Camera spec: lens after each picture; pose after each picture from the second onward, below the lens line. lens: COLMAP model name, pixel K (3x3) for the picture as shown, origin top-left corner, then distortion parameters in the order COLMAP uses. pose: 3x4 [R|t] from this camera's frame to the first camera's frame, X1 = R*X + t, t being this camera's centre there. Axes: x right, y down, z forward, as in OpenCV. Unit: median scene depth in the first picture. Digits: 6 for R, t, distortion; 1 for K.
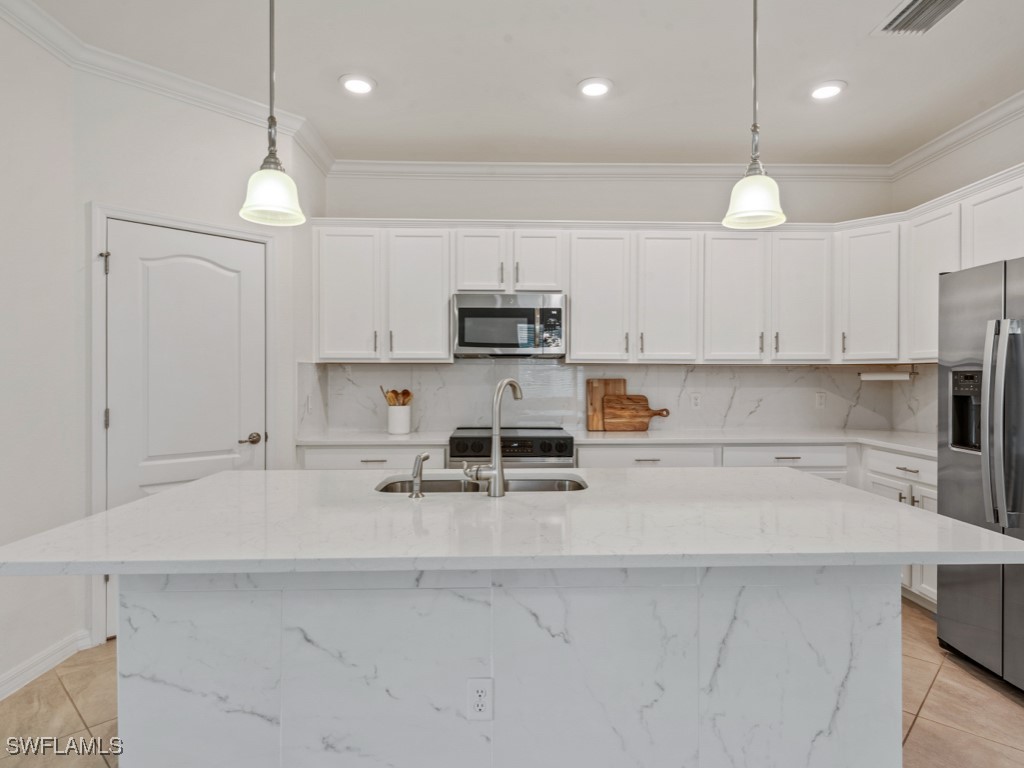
lens RADIAL K [[582.2, 0, 513.4], [0, 582.2, 379.1], [0, 0, 1]] dist [0.001811, -0.000139]
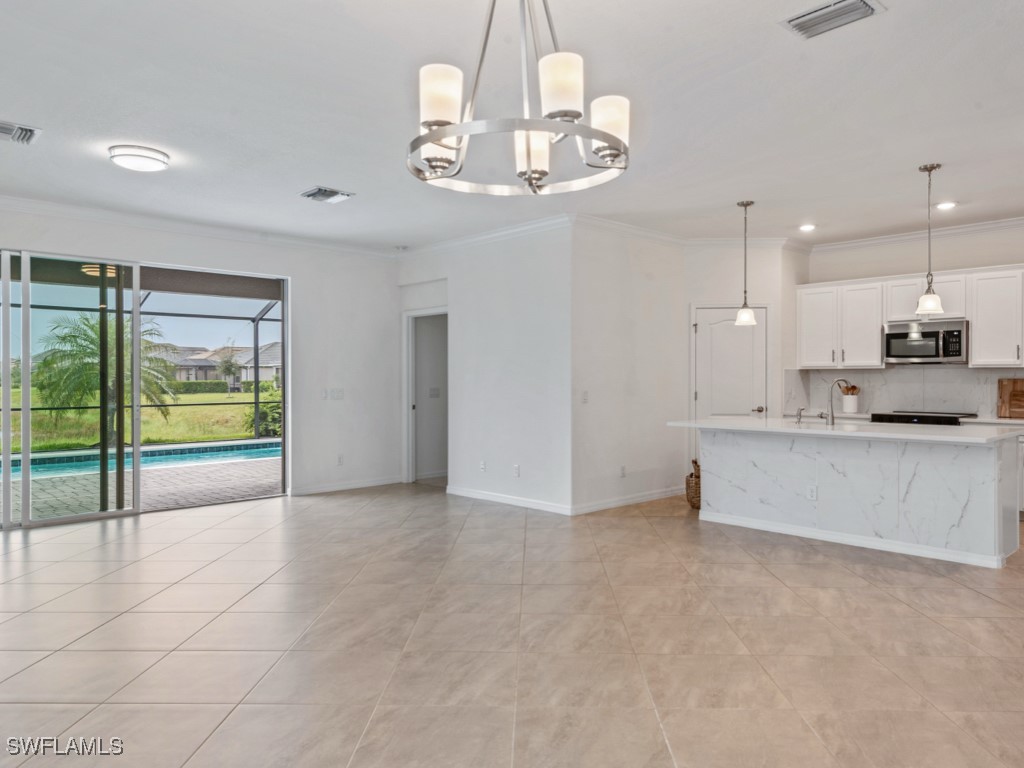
lens RADIAL K [[716.3, 0, 512.0], [0, 716.3, 384.0], [0, 0, 1]] dist [0.001543, -0.000474]
pose [[0.661643, 0.004081, -0.749808, 0.677769], [-0.001598, 0.999991, 0.004033, 0.007707], [0.749817, -0.001470, 0.661644, -1.018589]]
